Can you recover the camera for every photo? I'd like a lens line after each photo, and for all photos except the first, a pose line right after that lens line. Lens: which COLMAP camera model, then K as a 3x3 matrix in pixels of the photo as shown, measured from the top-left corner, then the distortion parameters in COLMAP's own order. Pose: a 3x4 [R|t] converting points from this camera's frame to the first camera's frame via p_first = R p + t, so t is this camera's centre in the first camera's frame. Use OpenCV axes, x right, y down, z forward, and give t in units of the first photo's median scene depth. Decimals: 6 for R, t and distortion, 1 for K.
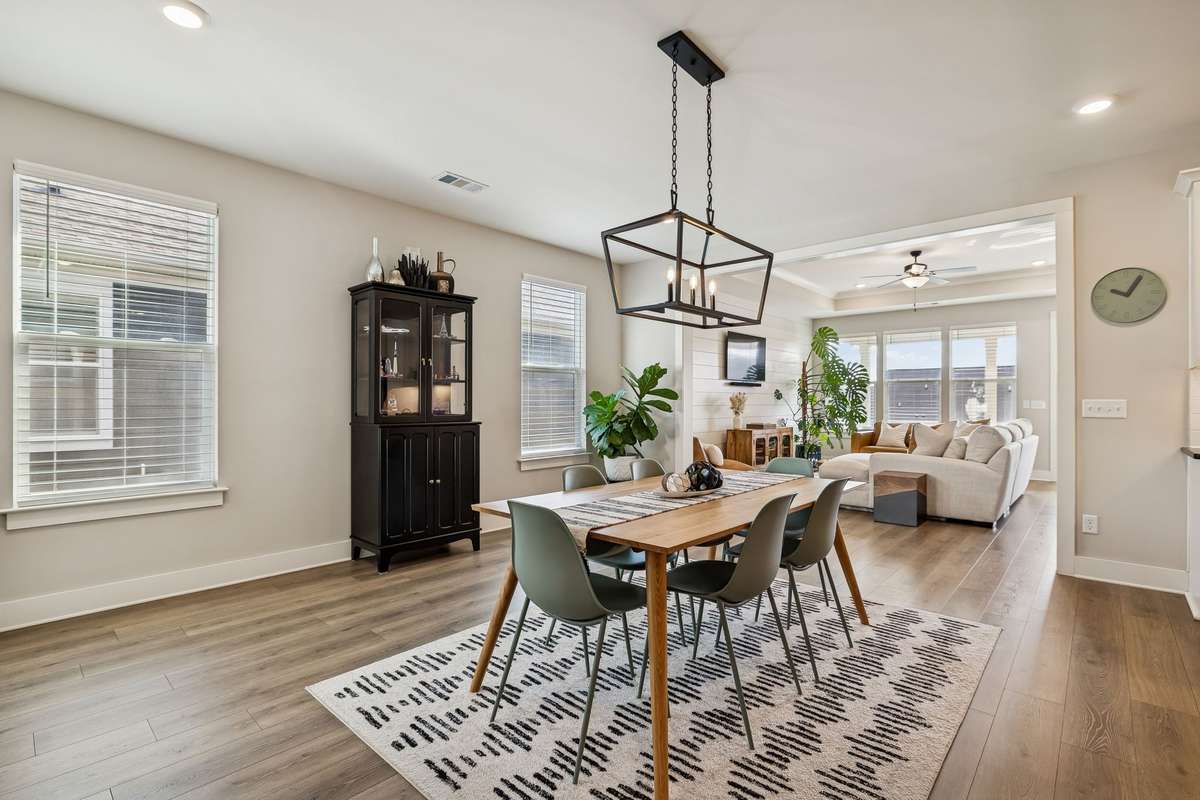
lens RADIAL K [[545.8, 0, 600.0], [0, 545.8, 400.0], [0, 0, 1]] dist [0.002464, 0.000599]
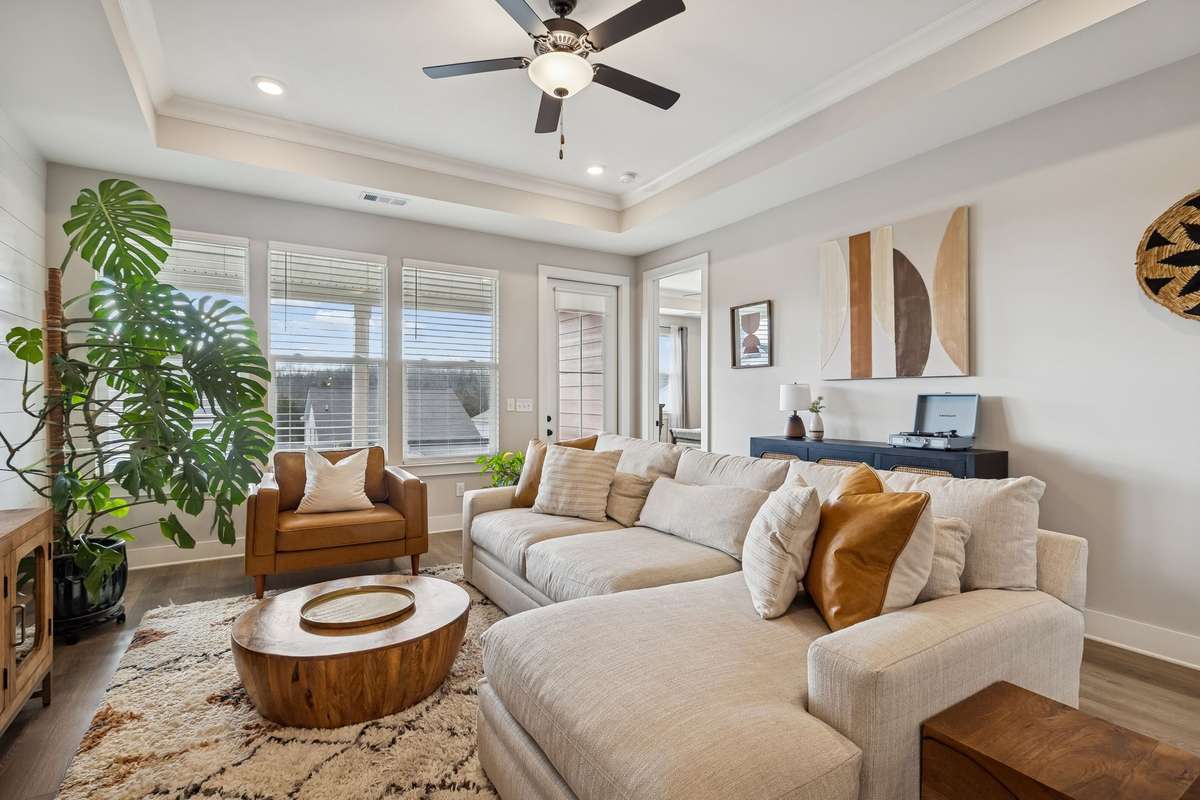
lens RADIAL K [[562.7, 0, 600.0], [0, 562.7, 400.0], [0, 0, 1]] dist [-0.000034, -0.000282]
pose [[0.269291, -0.004468, 0.963049, 0.160937], [-0.001454, 0.999986, 0.005046, -0.000707], [-0.963058, -0.002759, 0.269280, 0.645528]]
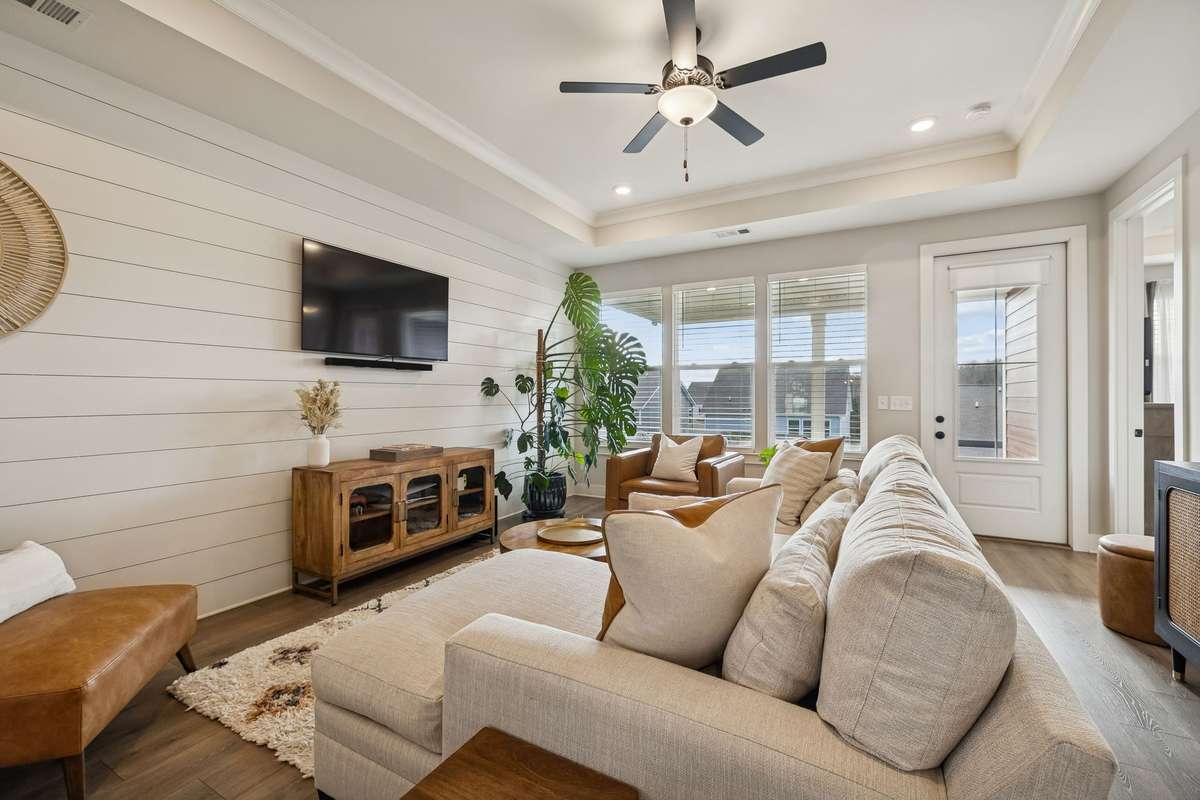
lens RADIAL K [[502.5, 0, 600.0], [0, 502.5, 400.0], [0, 0, 1]] dist [0.000429, 0.000369]
pose [[0.970410, -0.005897, 0.241392, 0.312120], [0.003692, 0.999947, 0.009584, -0.001076], [-0.241436, -0.008410, 0.970380, 0.479617]]
